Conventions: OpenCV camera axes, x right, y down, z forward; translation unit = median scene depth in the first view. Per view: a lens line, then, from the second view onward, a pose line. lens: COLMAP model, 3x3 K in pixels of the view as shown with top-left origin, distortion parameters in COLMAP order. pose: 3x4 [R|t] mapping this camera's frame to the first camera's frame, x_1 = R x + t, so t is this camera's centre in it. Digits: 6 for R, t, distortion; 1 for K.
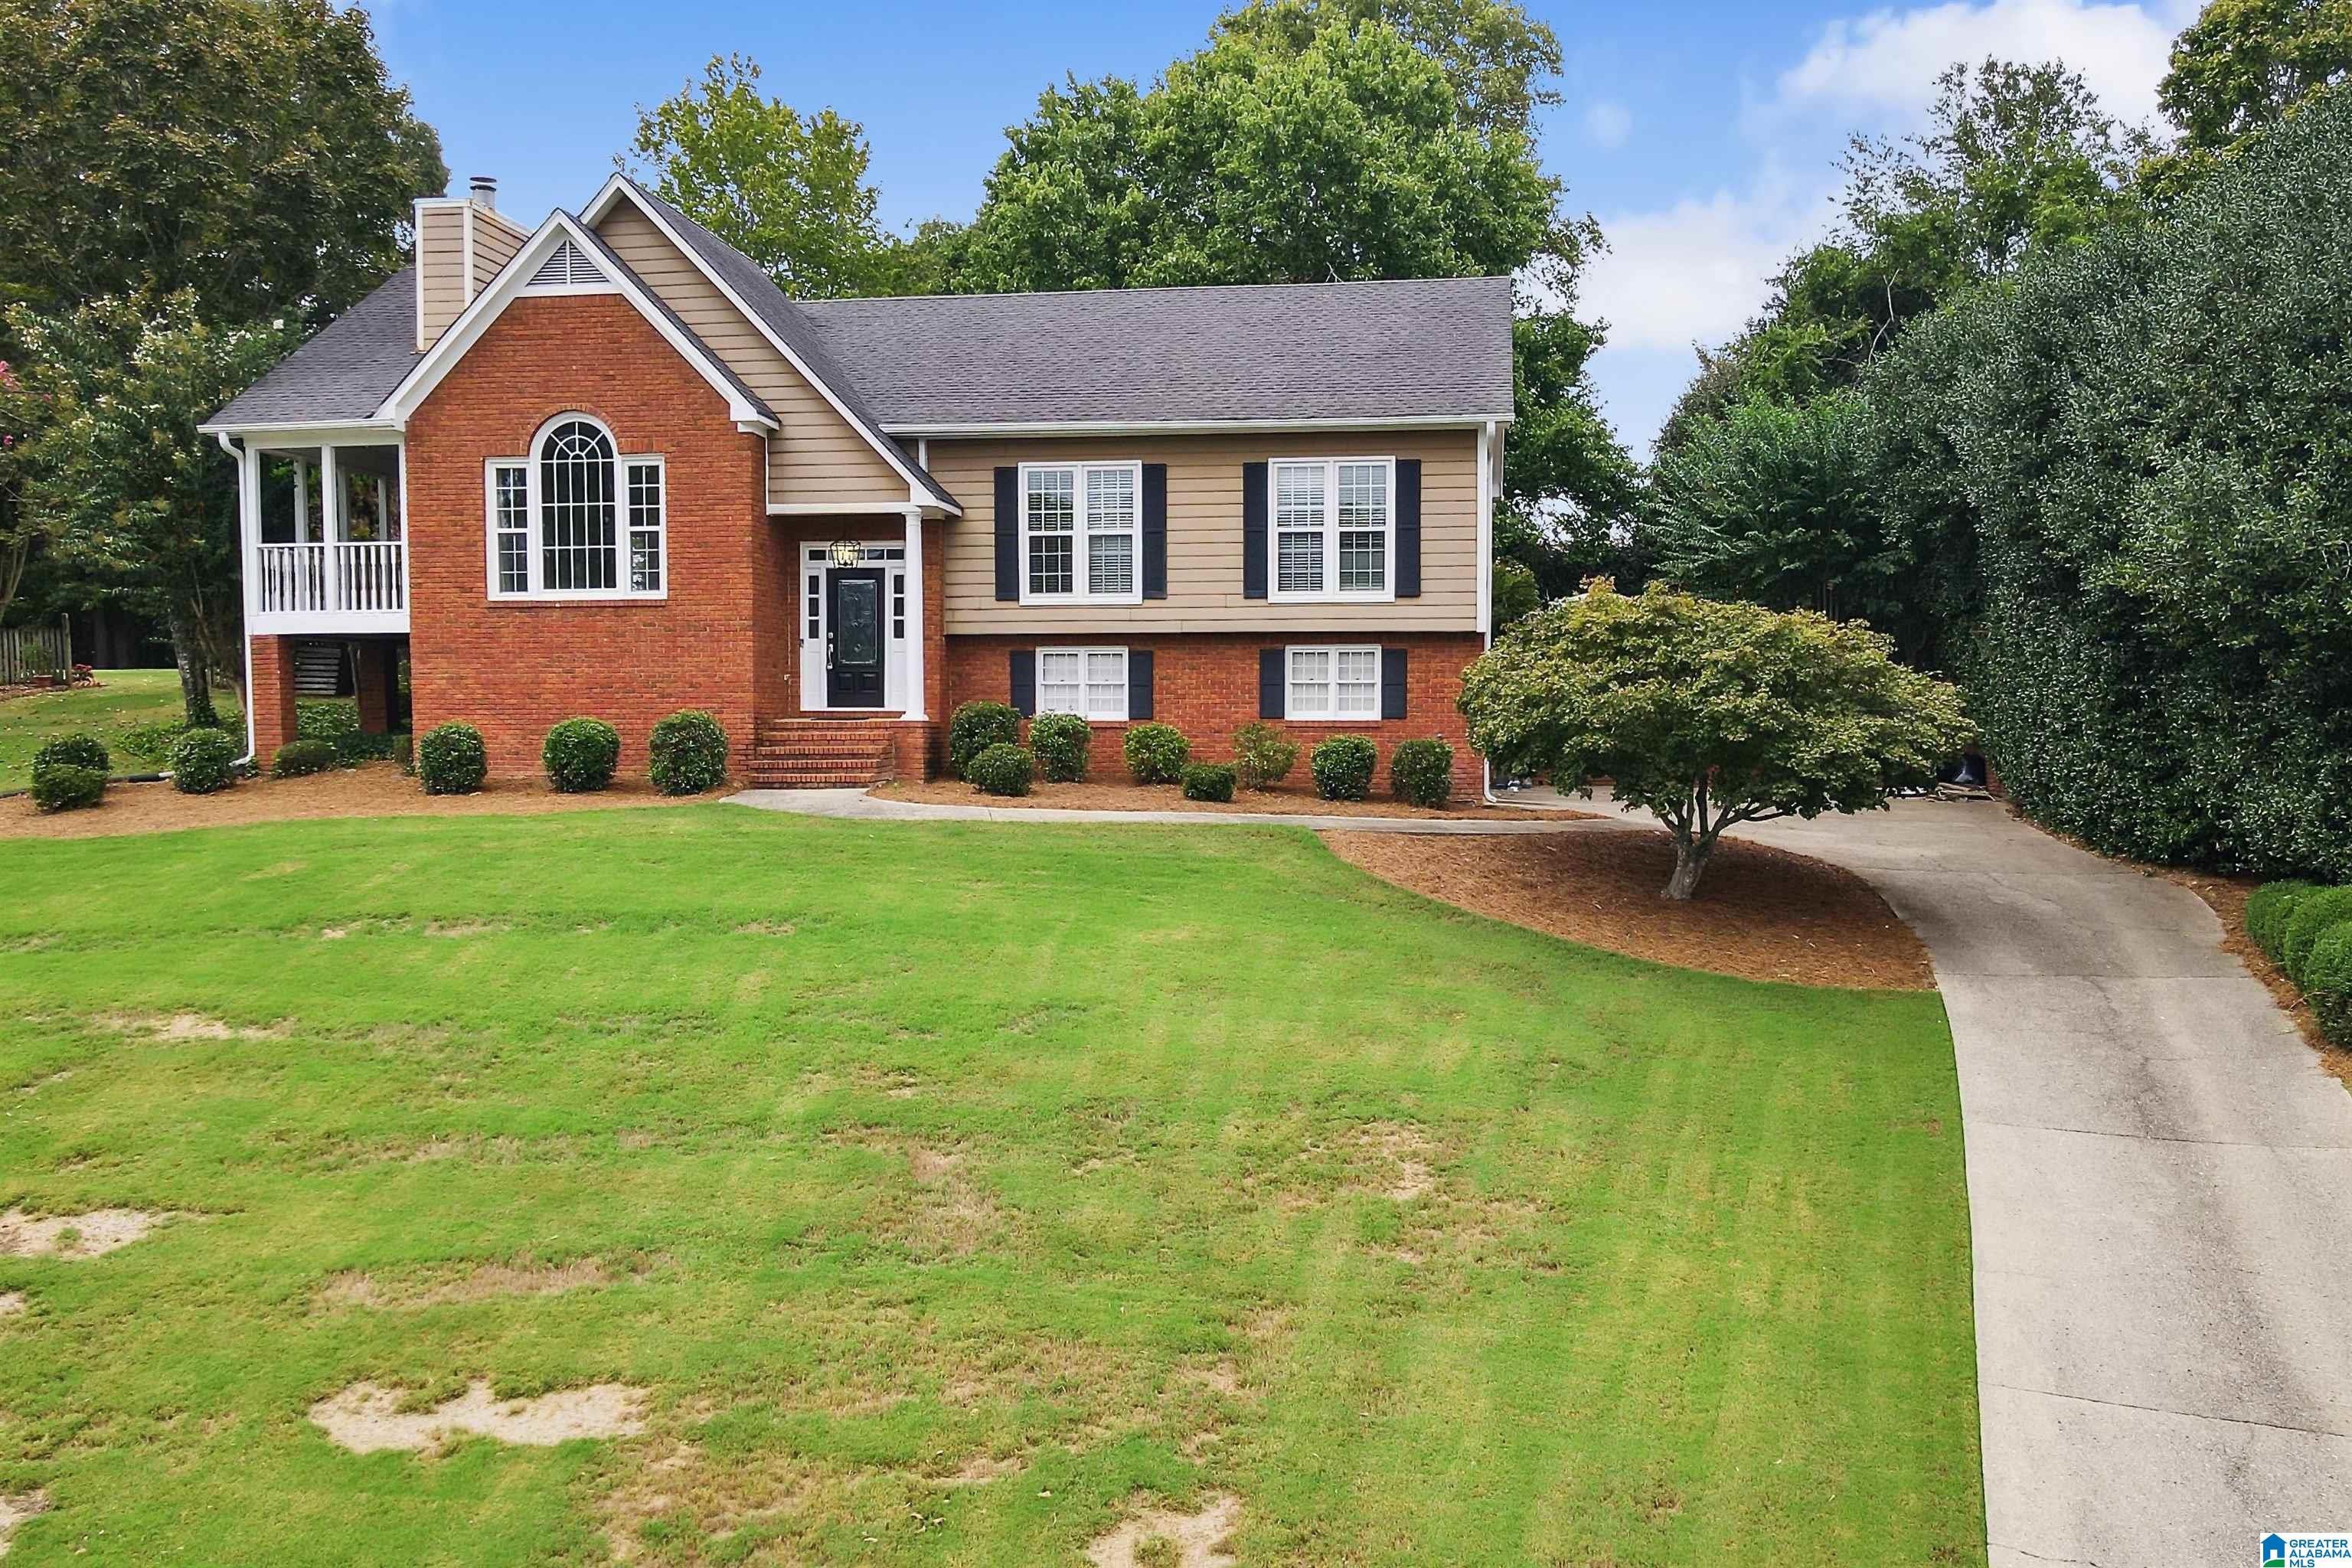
lens RADIAL K [[2078.6, 0, 1056.7], [0, 2078.6, 906.9], [0, 0, 1]] dist [-0.010642, 0.039806]
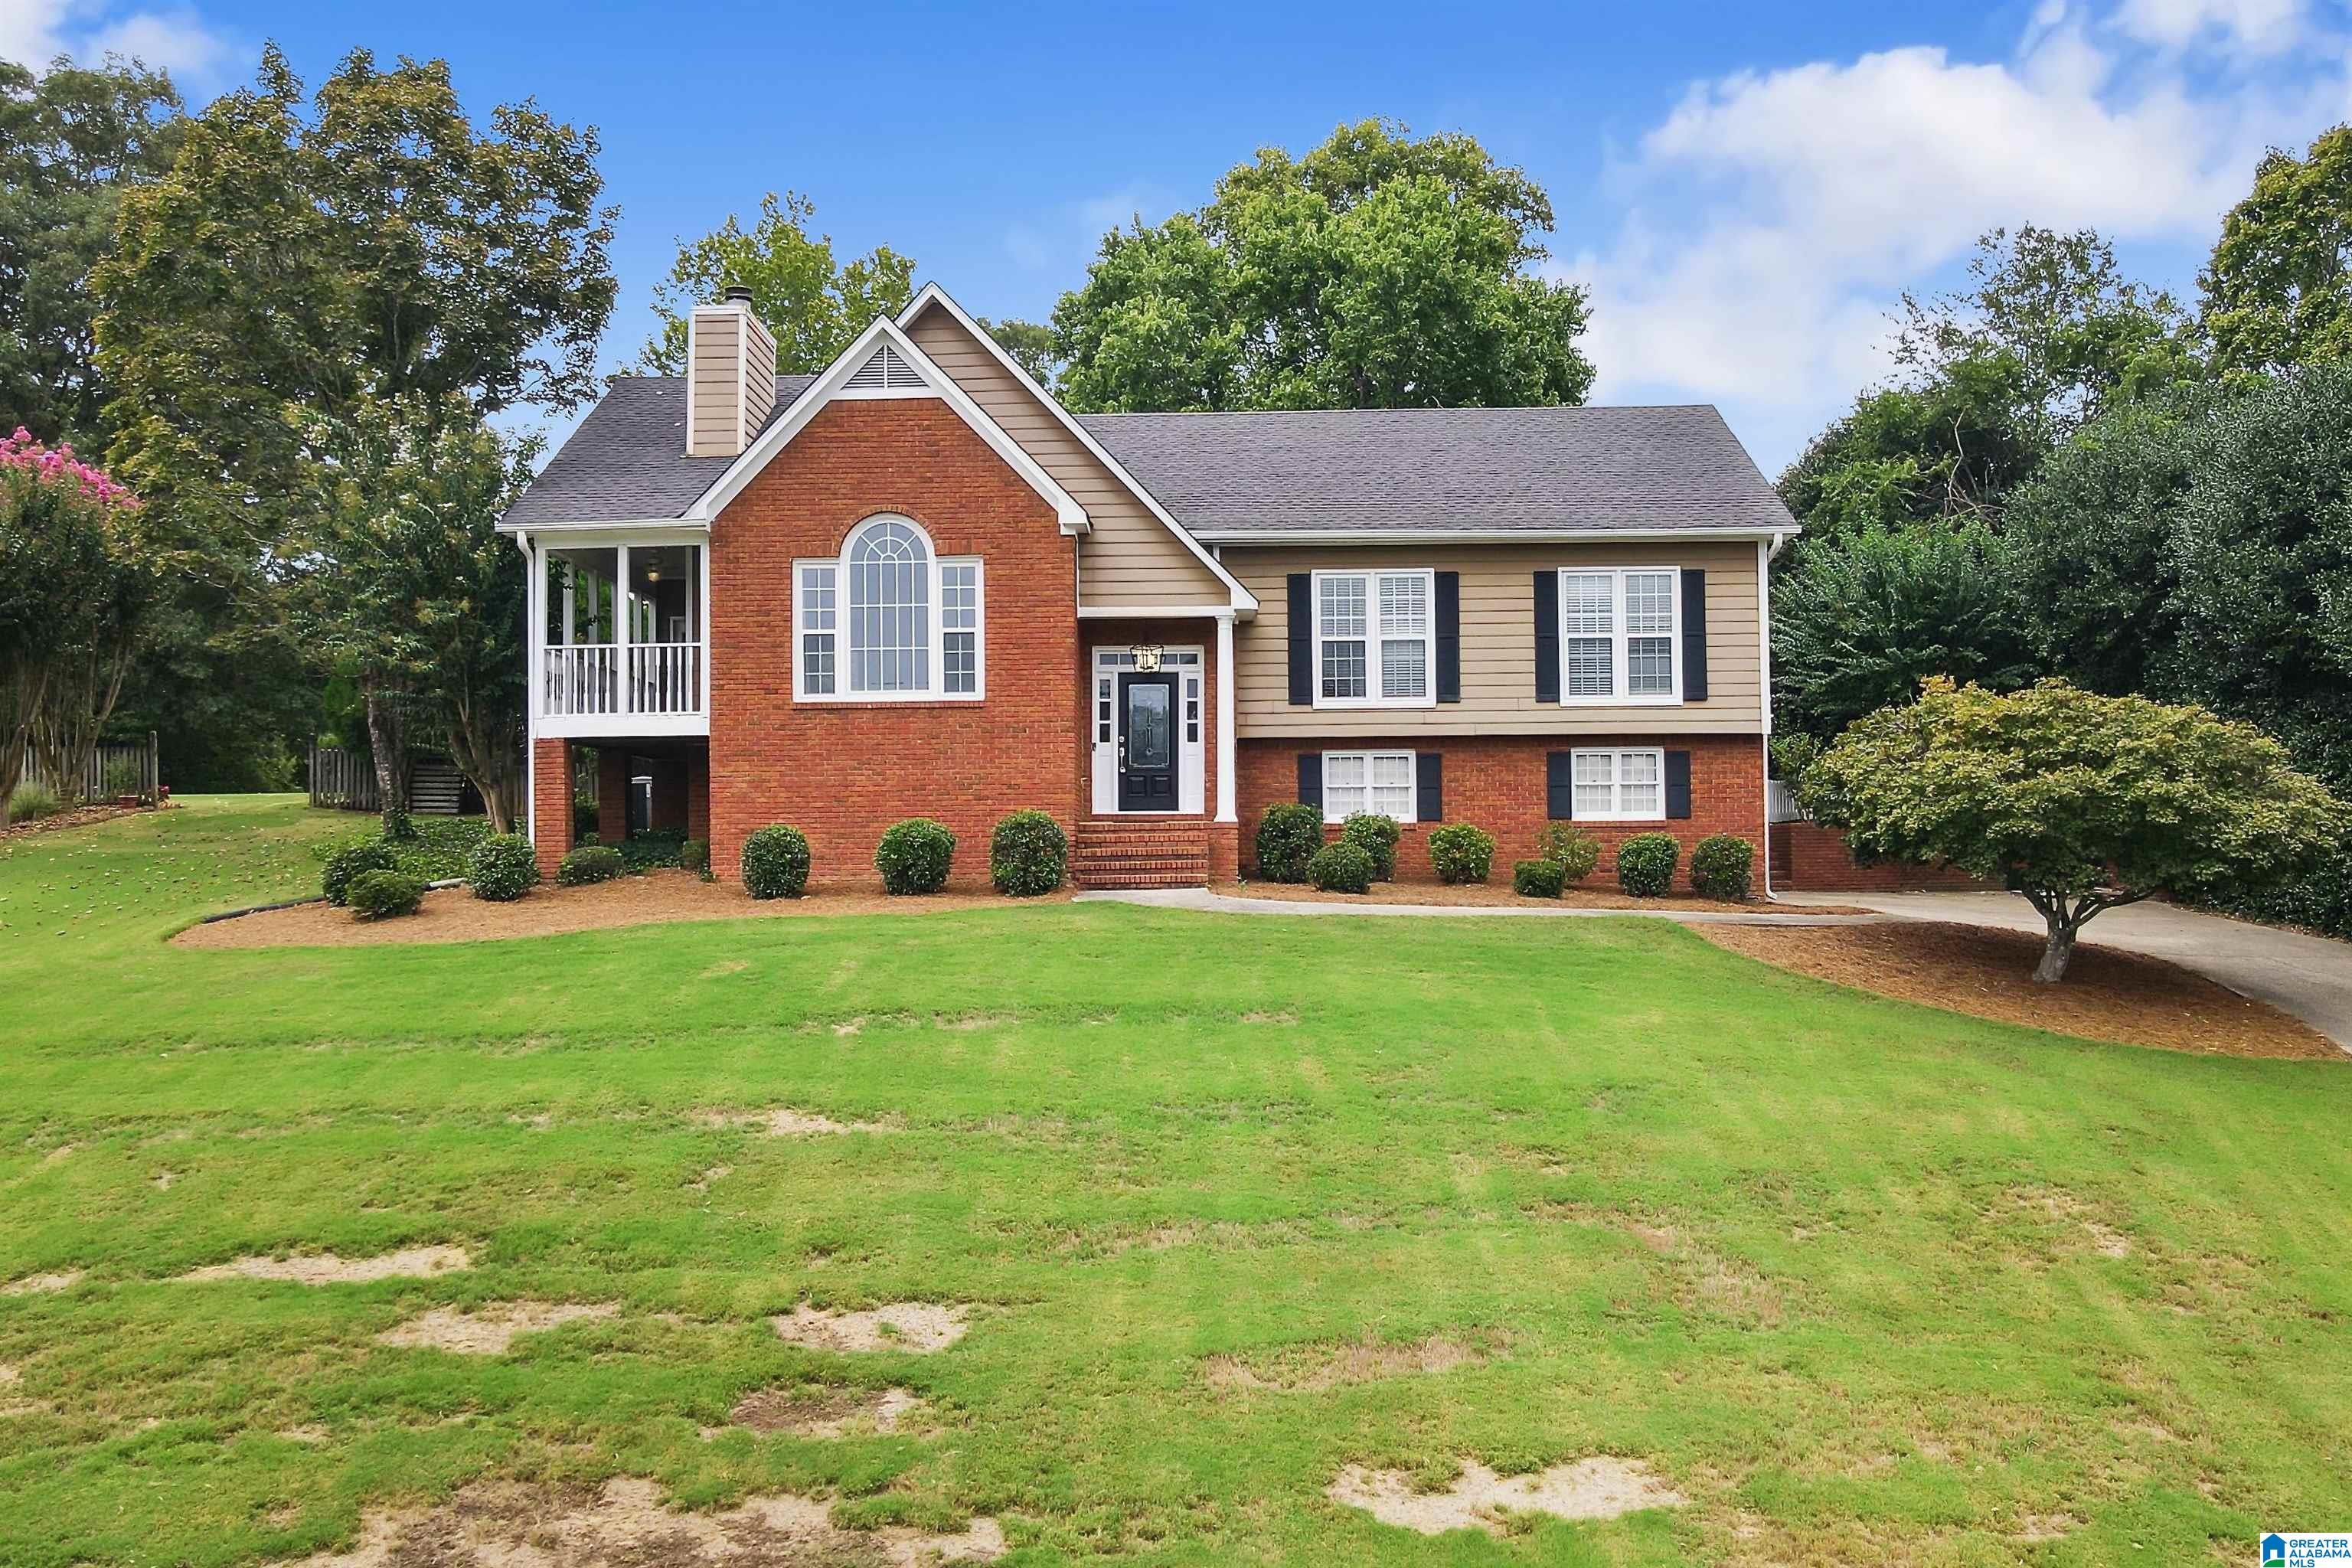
lens RADIAL K [[2078.6, 0, 1093.9], [0, 2078.6, 843.1], [0, 0, 1]] dist [-0.010642, 0.039806]
pose [[0.993292, -0.006303, 0.115465, -0.247456], [0.017612, 0.995111, -0.097180, 0.016356], [-0.114288, 0.098562, 0.988546, 0.021870]]
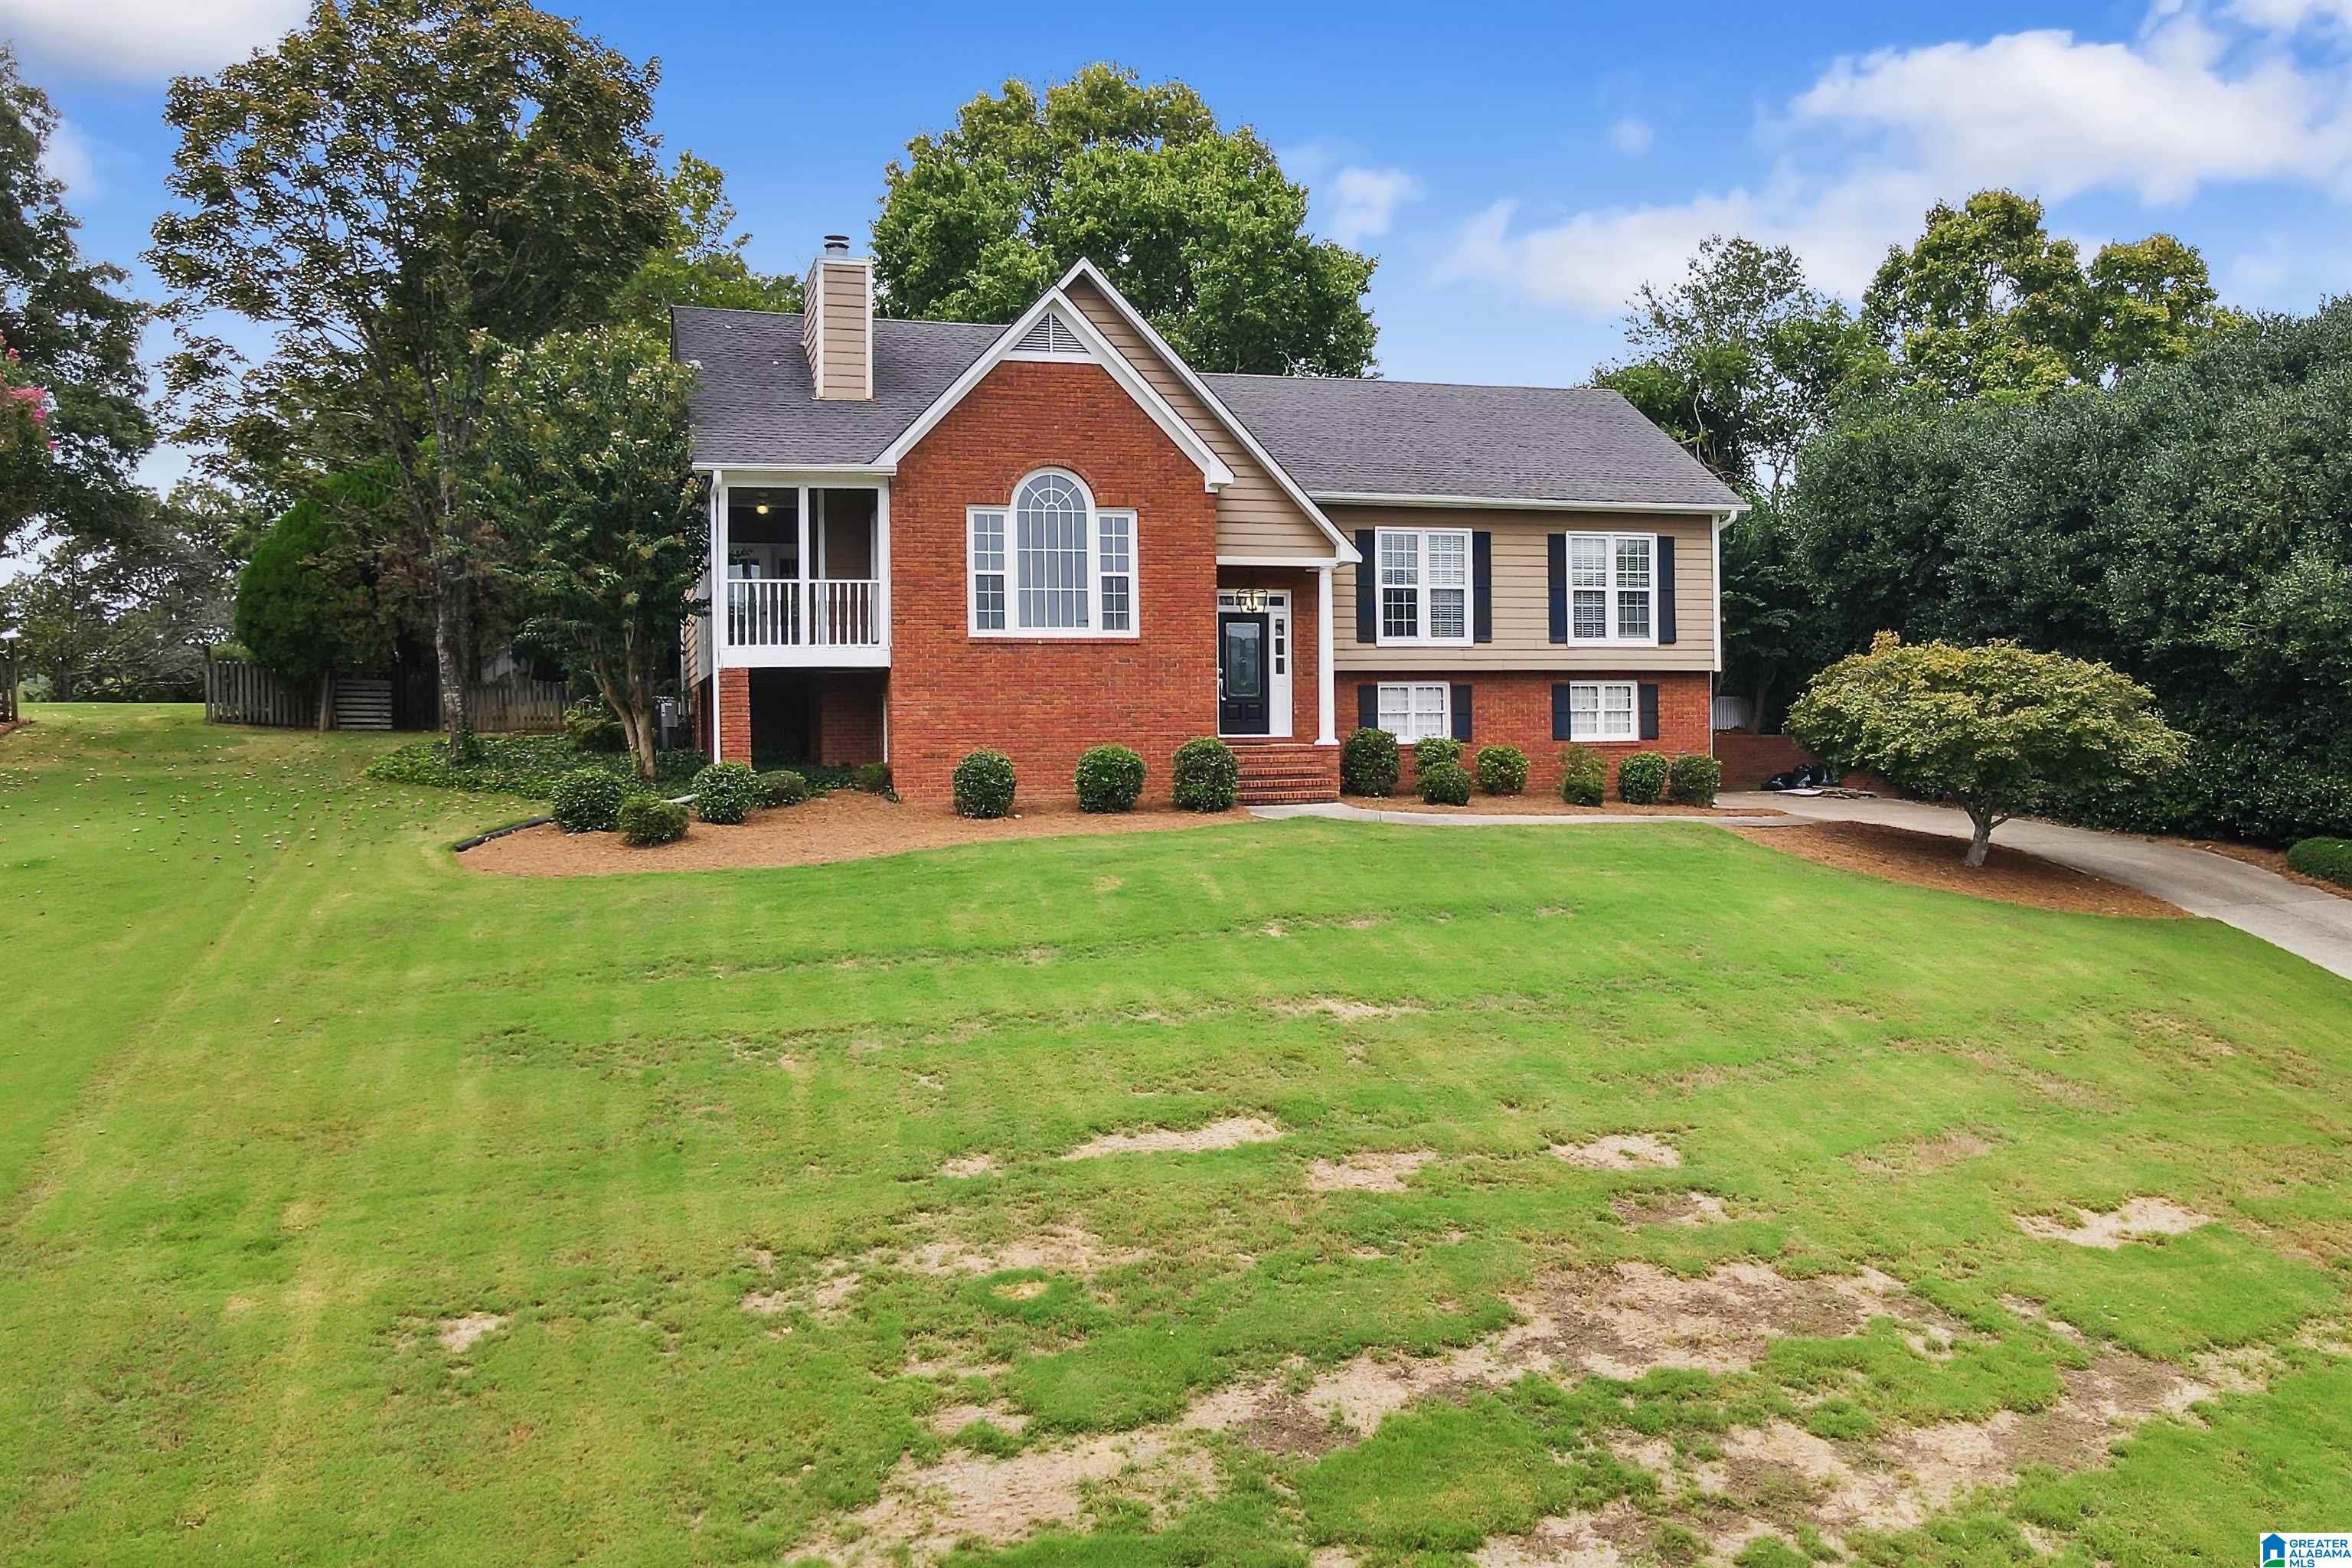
lens RADIAL K [[2078.6, 0, 1257.7], [0, 2078.6, 795.9], [0, 0, 1]] dist [-0.010642, 0.039806]
pose [[0.895762, -0.021646, 0.444007, -0.618484], [0.051697, 0.997109, -0.055686, 0.001053], [-0.441518, 0.072835, 0.894291, -0.014395]]
